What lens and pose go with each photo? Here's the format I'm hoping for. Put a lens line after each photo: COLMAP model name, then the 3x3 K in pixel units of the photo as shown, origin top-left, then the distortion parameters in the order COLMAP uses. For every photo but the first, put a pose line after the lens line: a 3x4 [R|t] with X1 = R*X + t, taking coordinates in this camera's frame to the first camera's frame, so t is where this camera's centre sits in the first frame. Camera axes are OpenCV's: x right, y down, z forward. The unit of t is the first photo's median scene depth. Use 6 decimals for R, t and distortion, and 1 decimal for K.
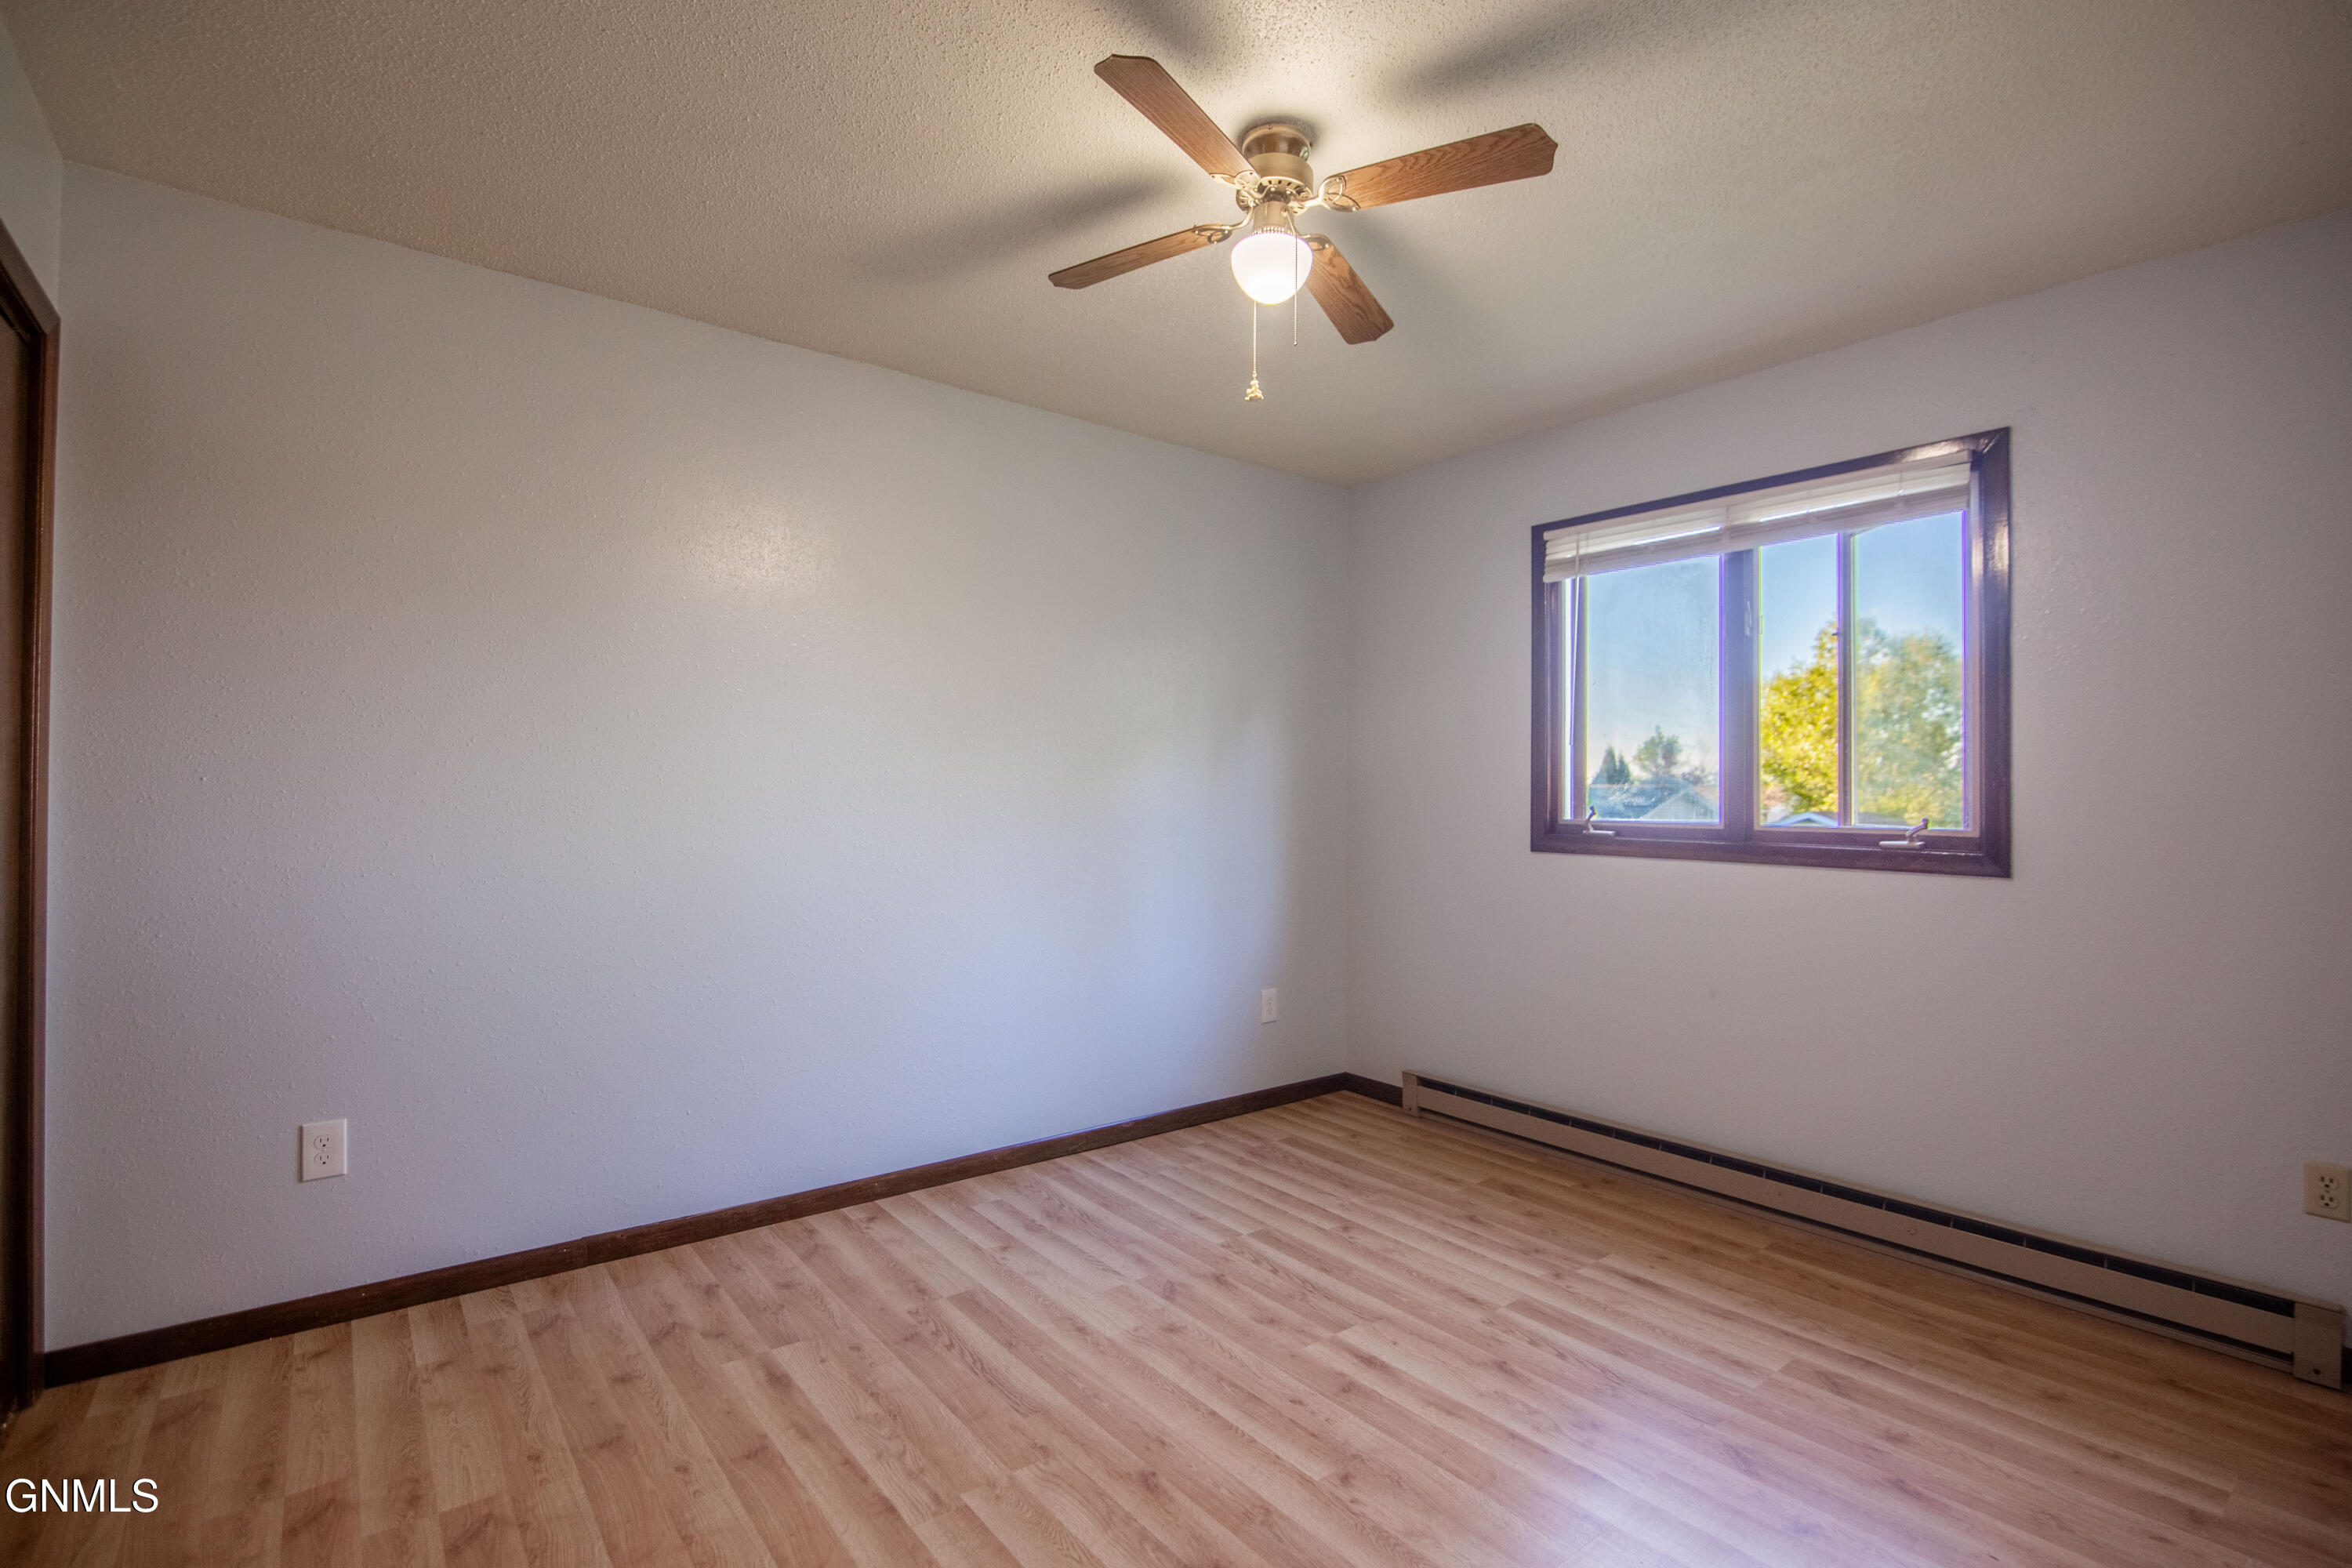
lens RADIAL K [[1102.0, 0, 1189.2], [0, 1102.0, 782.8], [0, 0, 1]] dist [-0.021798, 0.001432]
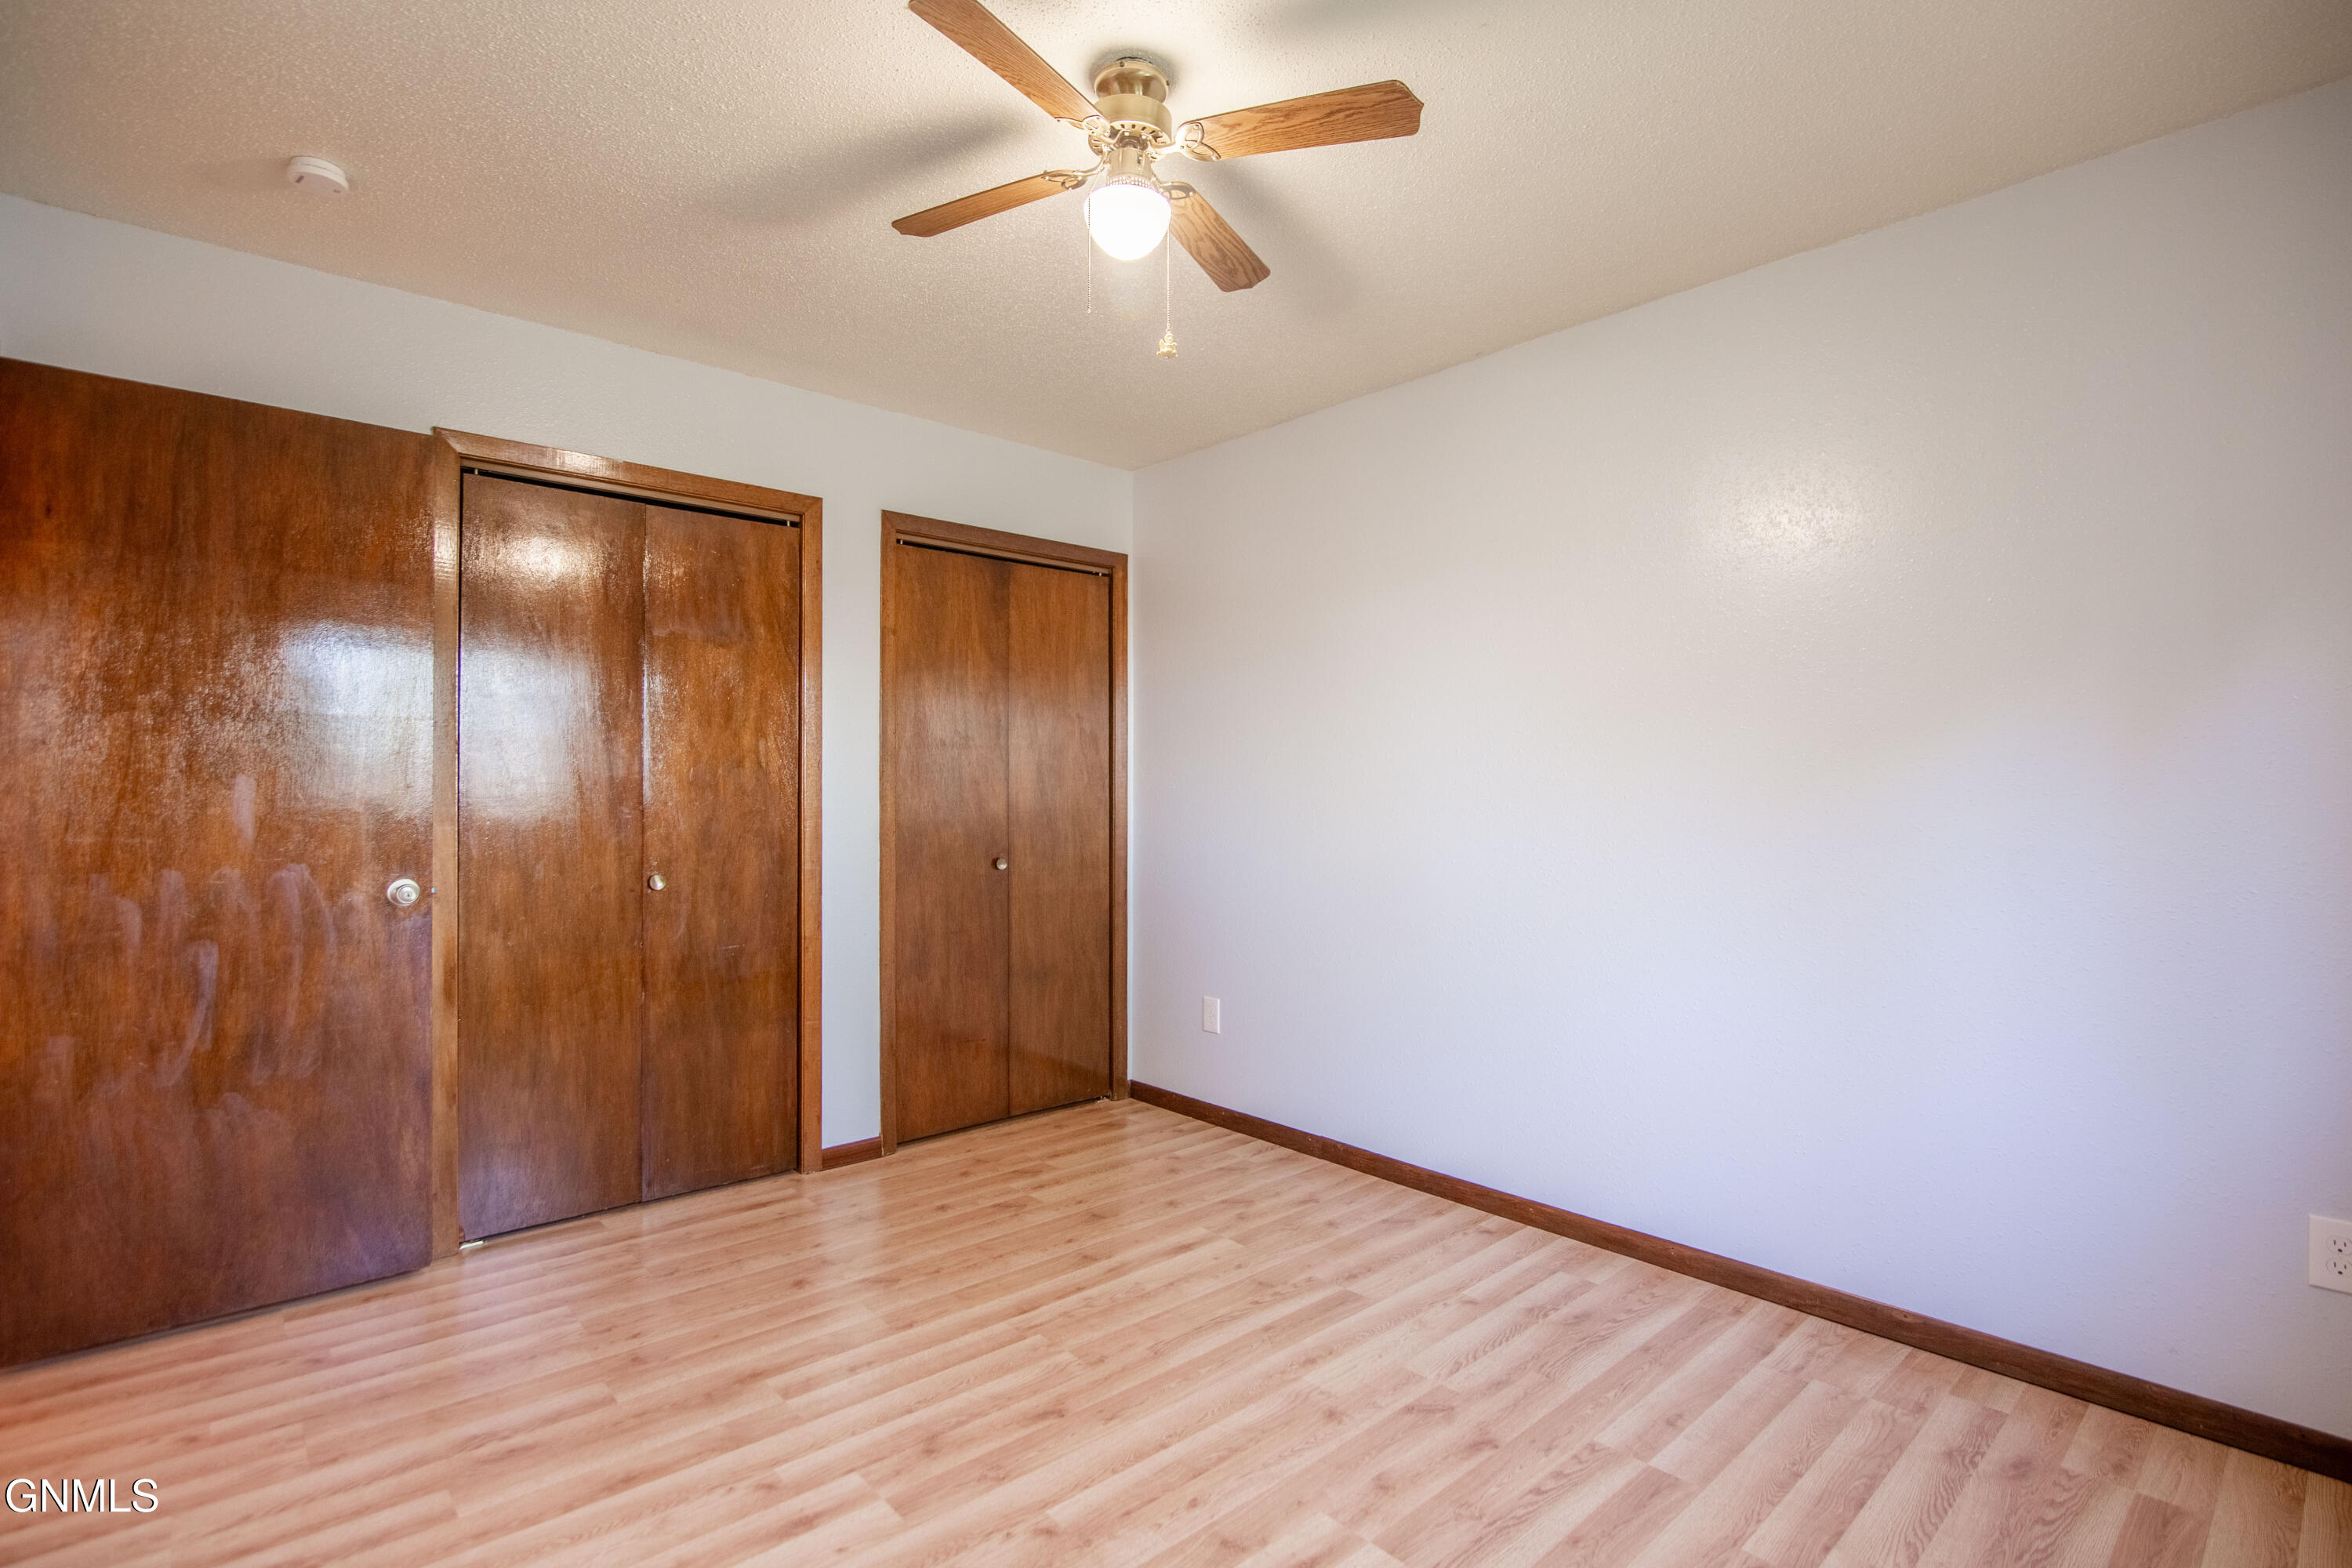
lens RADIAL K [[1102.0, 0, 1159.3], [0, 1102.0, 787.4], [0, 0, 1]] dist [-0.021798, 0.001432]
pose [[0.053087, -0.007961, -0.998558, 0.787077], [0.008363, 0.999937, -0.007528, 0.004326], [0.998555, -0.007952, 0.053151, 0.759482]]
